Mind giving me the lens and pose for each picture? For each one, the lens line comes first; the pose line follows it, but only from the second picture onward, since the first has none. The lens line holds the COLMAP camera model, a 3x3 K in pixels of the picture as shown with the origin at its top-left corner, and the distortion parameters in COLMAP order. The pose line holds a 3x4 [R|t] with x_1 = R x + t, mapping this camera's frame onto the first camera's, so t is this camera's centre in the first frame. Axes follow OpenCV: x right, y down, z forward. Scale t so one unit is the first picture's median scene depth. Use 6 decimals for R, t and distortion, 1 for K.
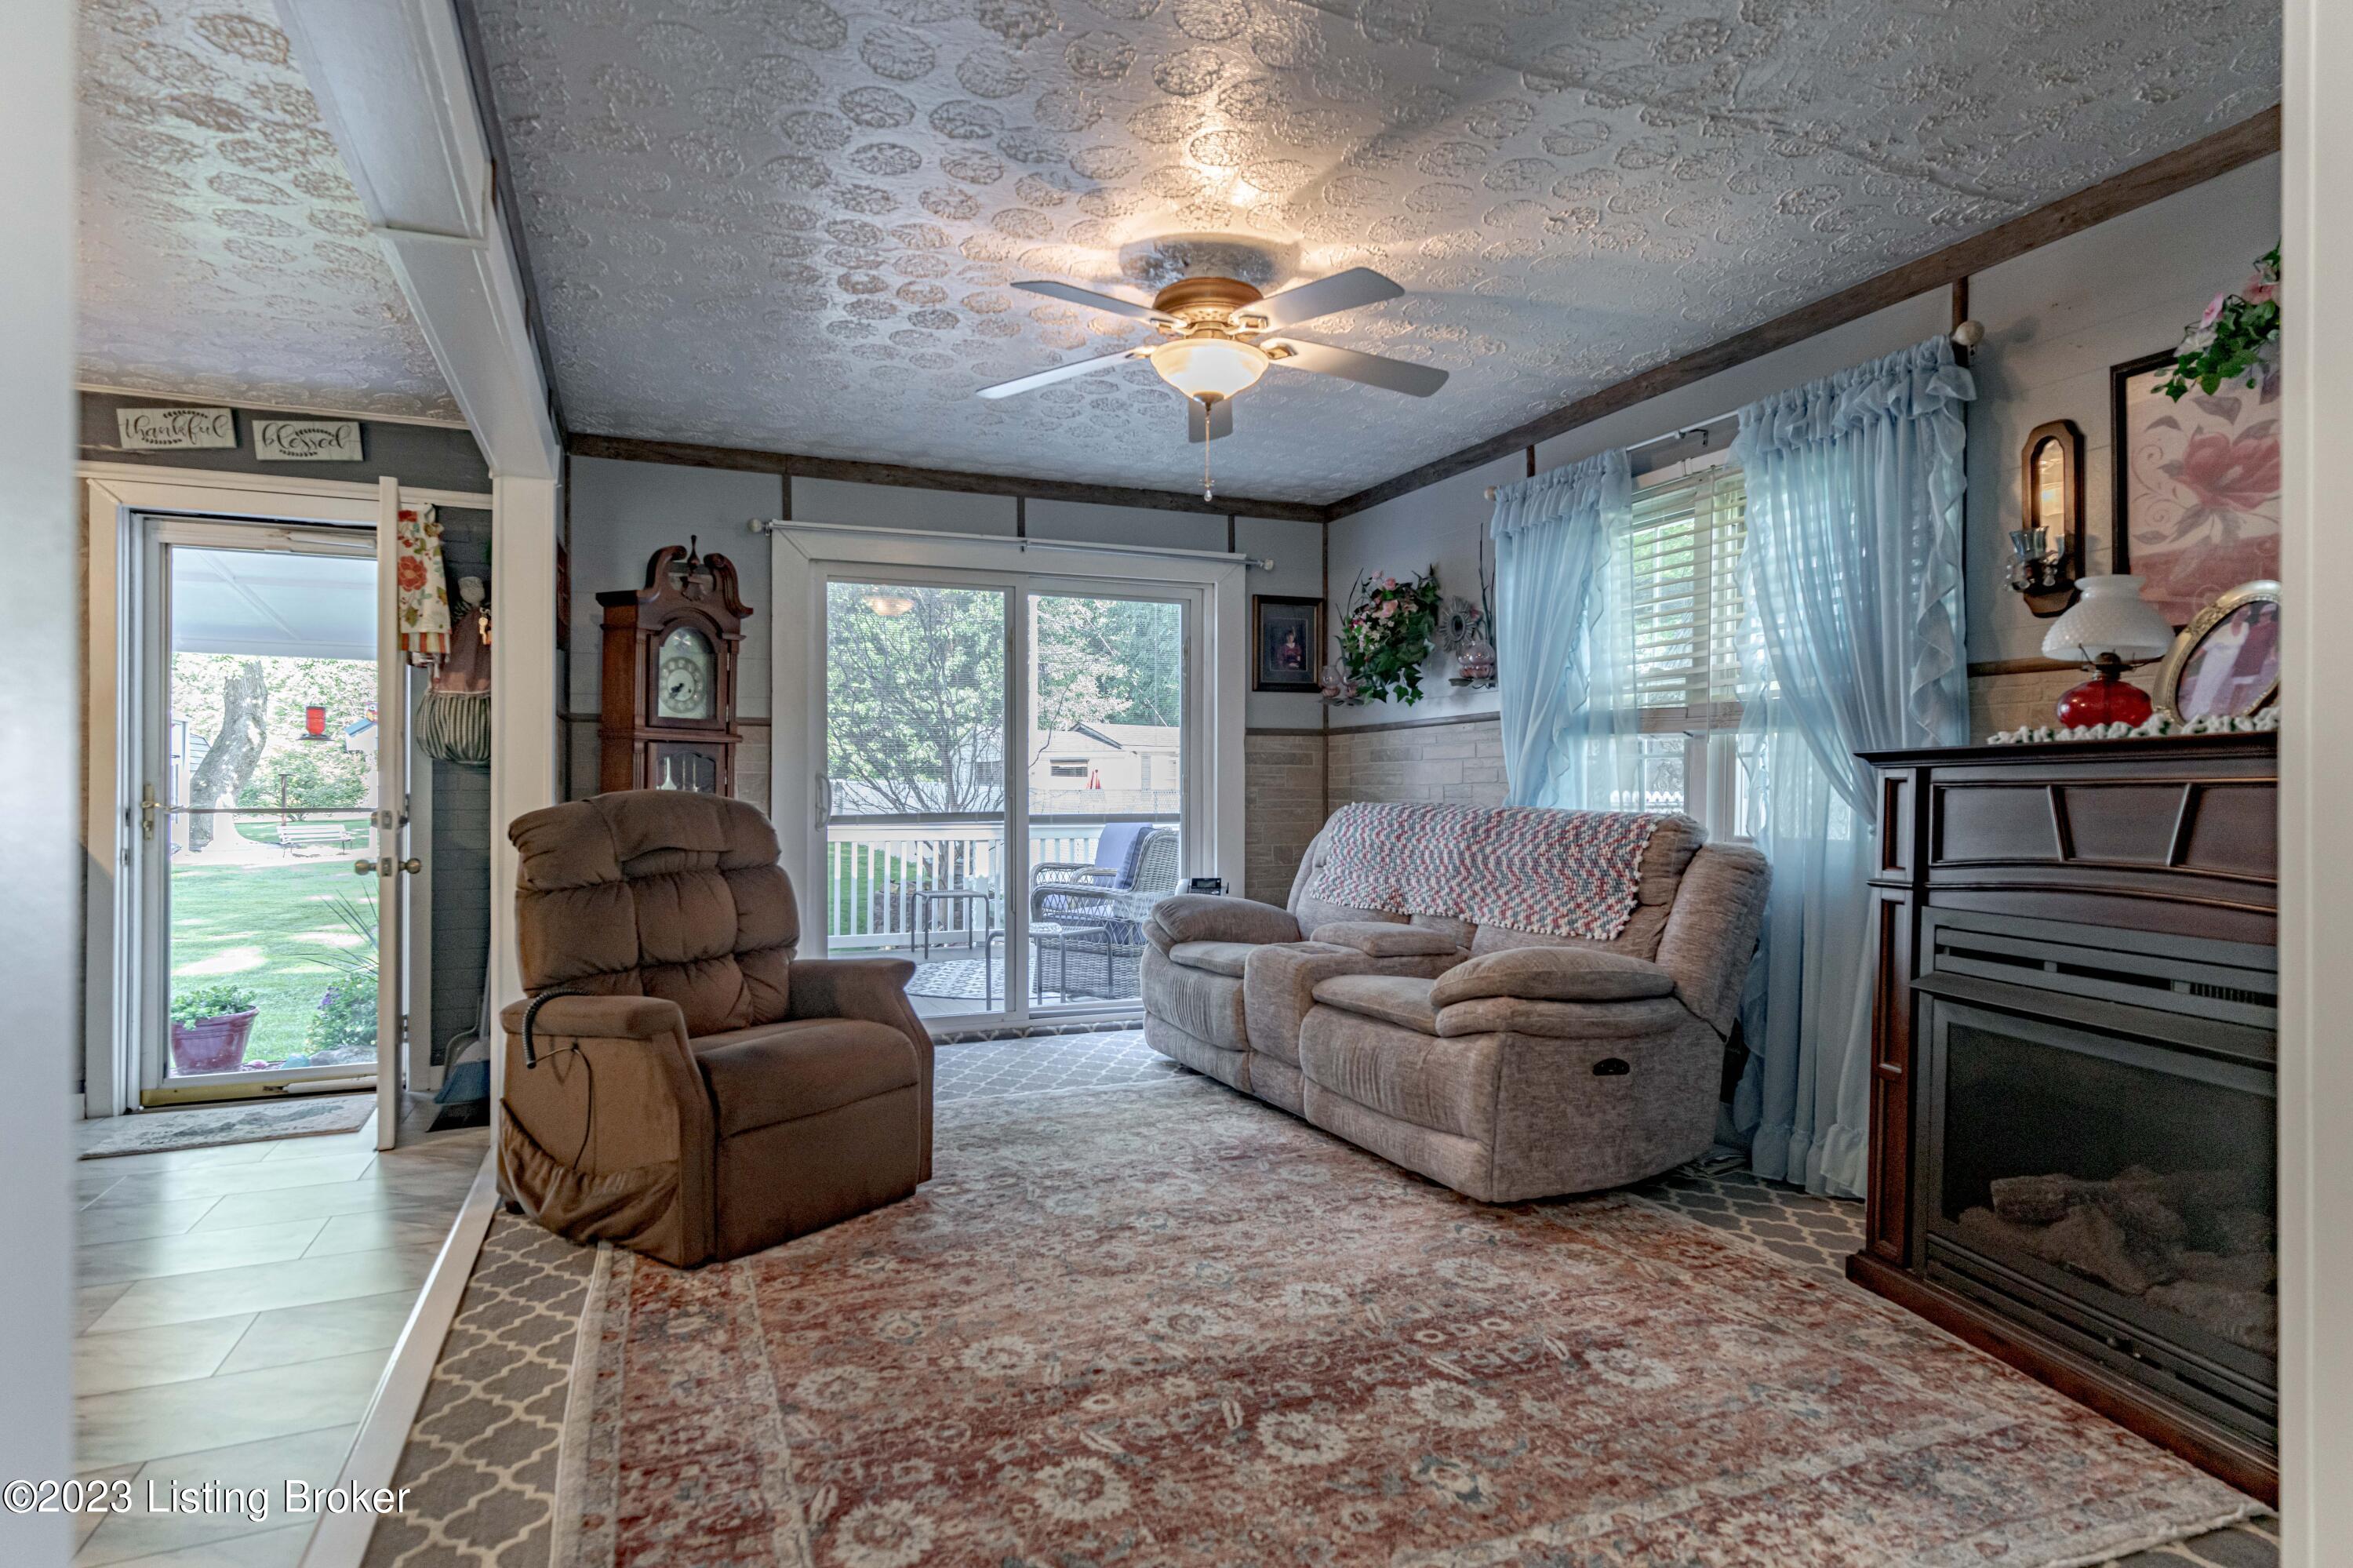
lens RADIAL K [[1247.0, 0, 1158.2], [0, 1247.0, 788.6], [0, 0, 1]] dist [0.002438, 0.002186]
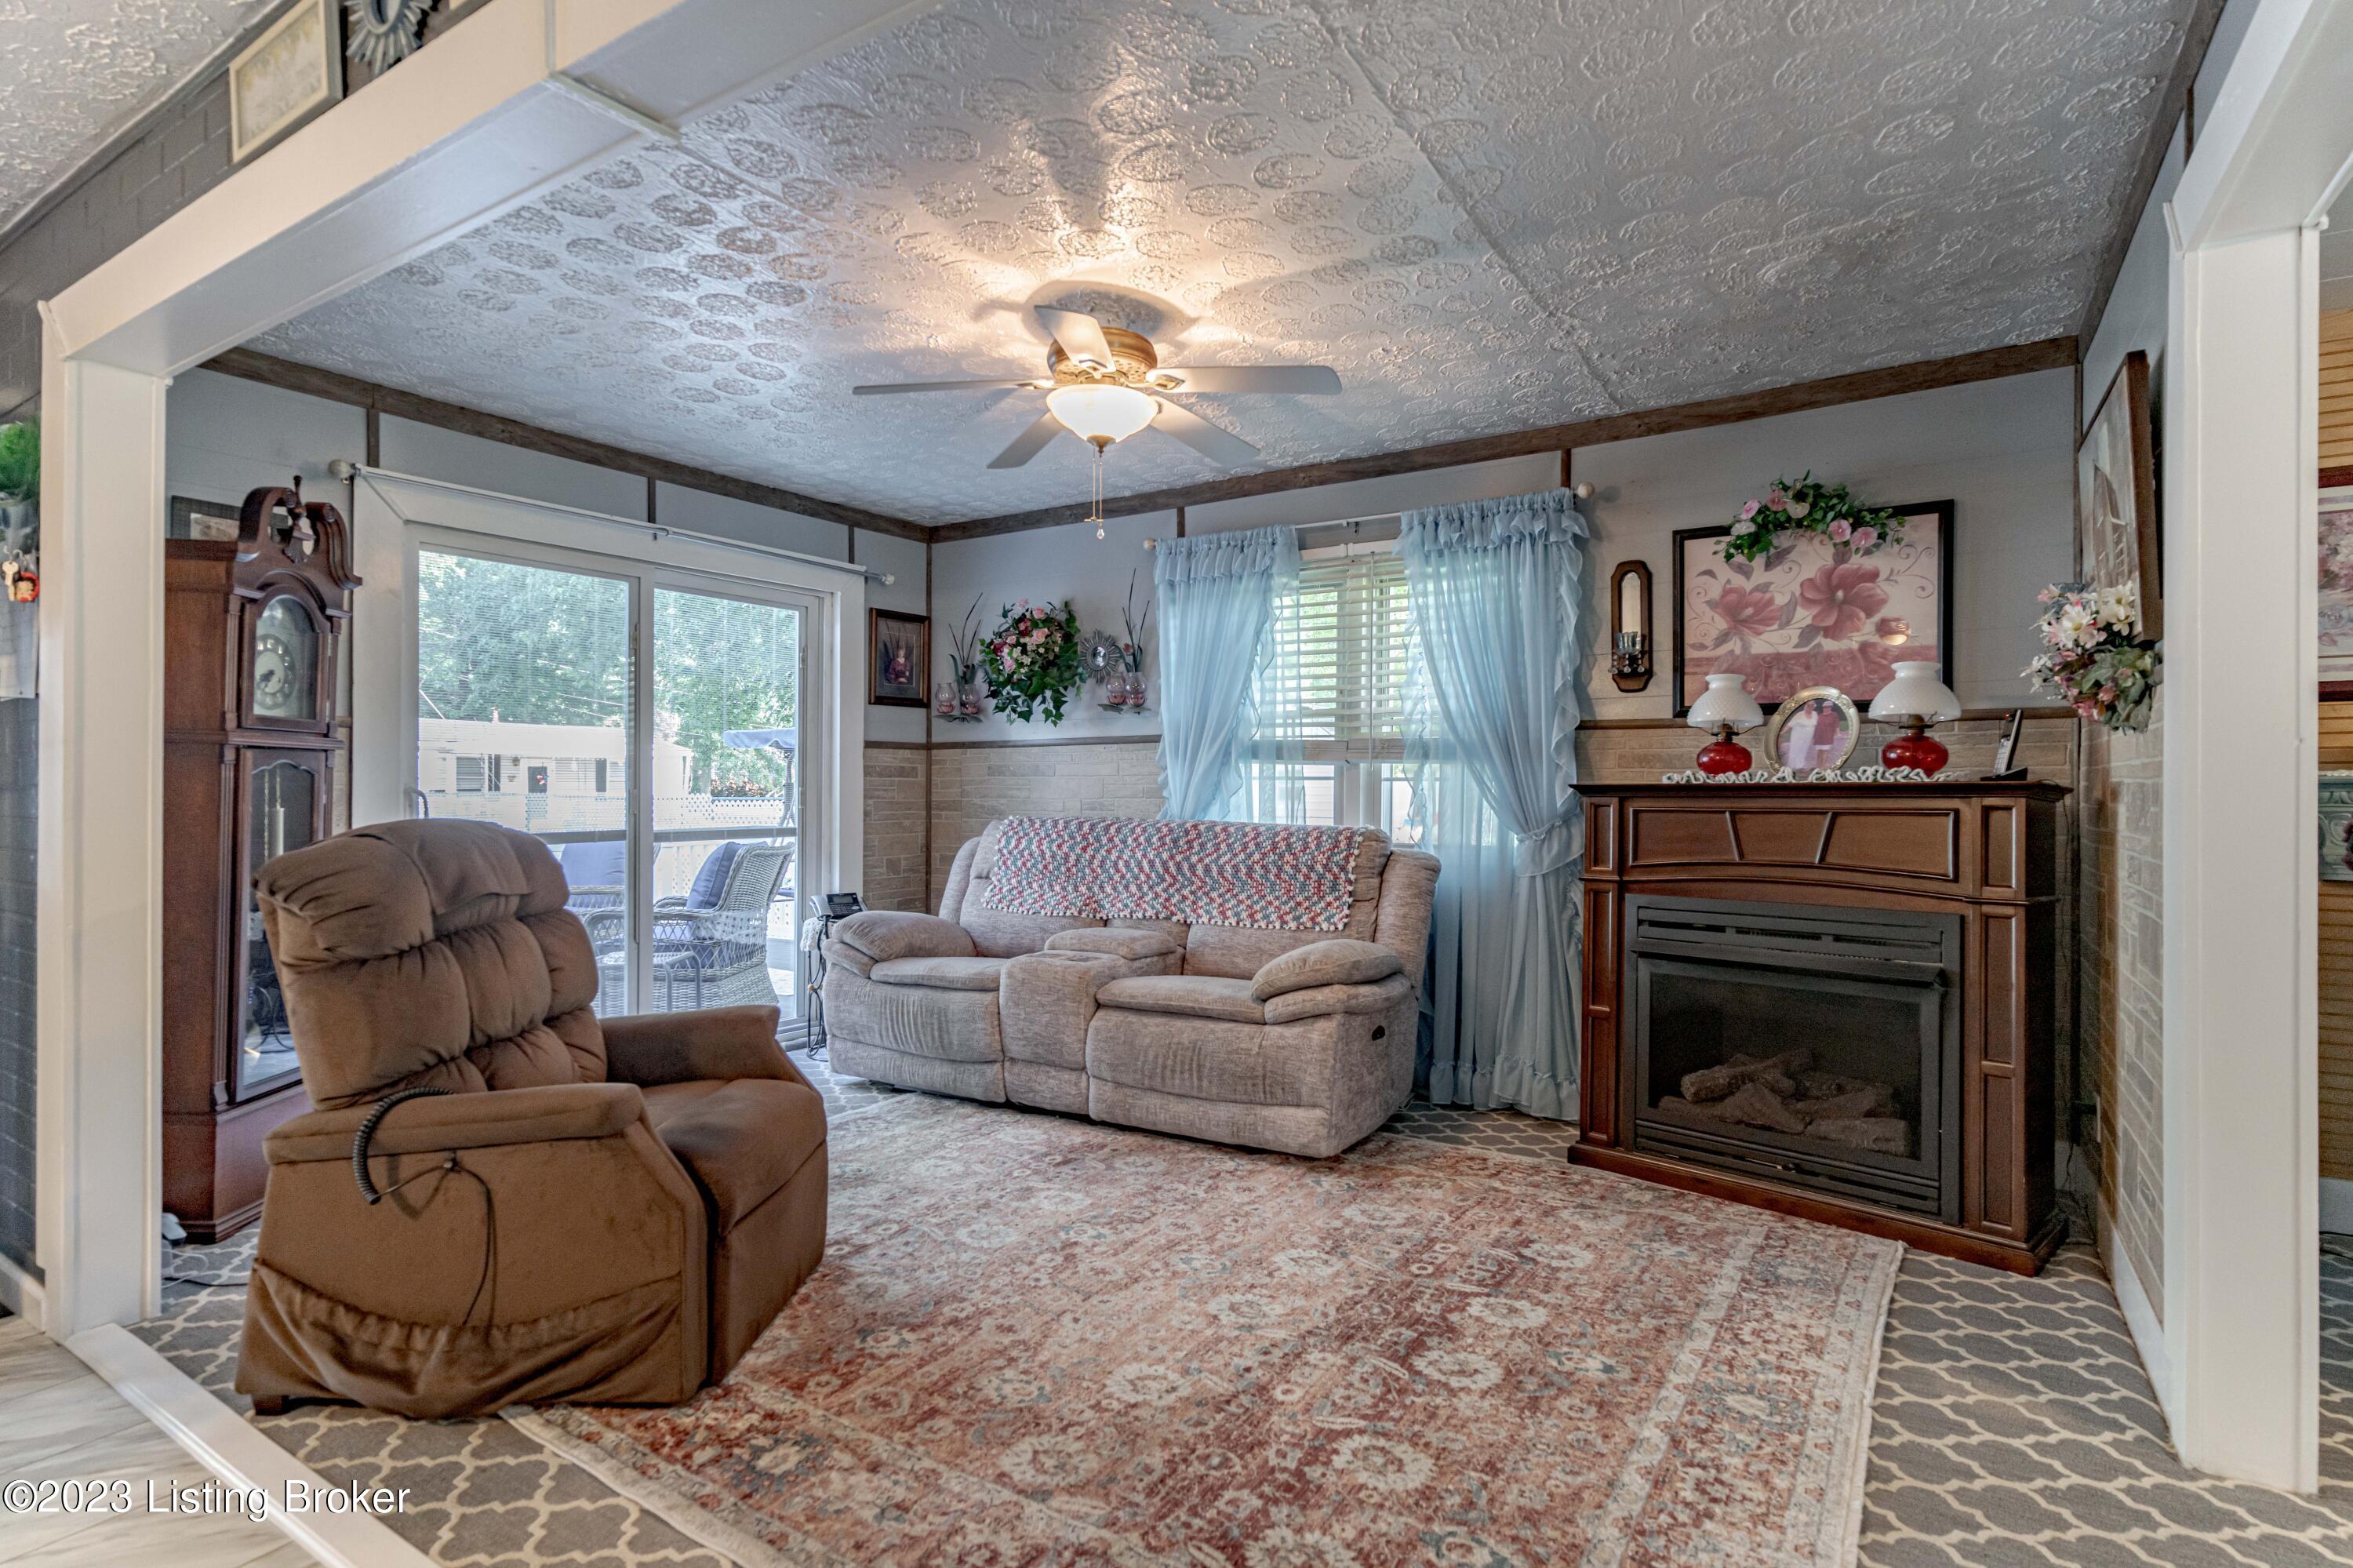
lens RADIAL K [[1181.5, 0, 1182.7], [0, 1181.5, 790.2], [0, 0, 1]] dist [-0.000882, 0.000800]
pose [[0.819622, 0.001313, 0.572903, -0.484097], [-0.002797, 0.999995, 0.001709, -0.021272], [-0.572898, -0.003003, 0.819621, 0.148016]]
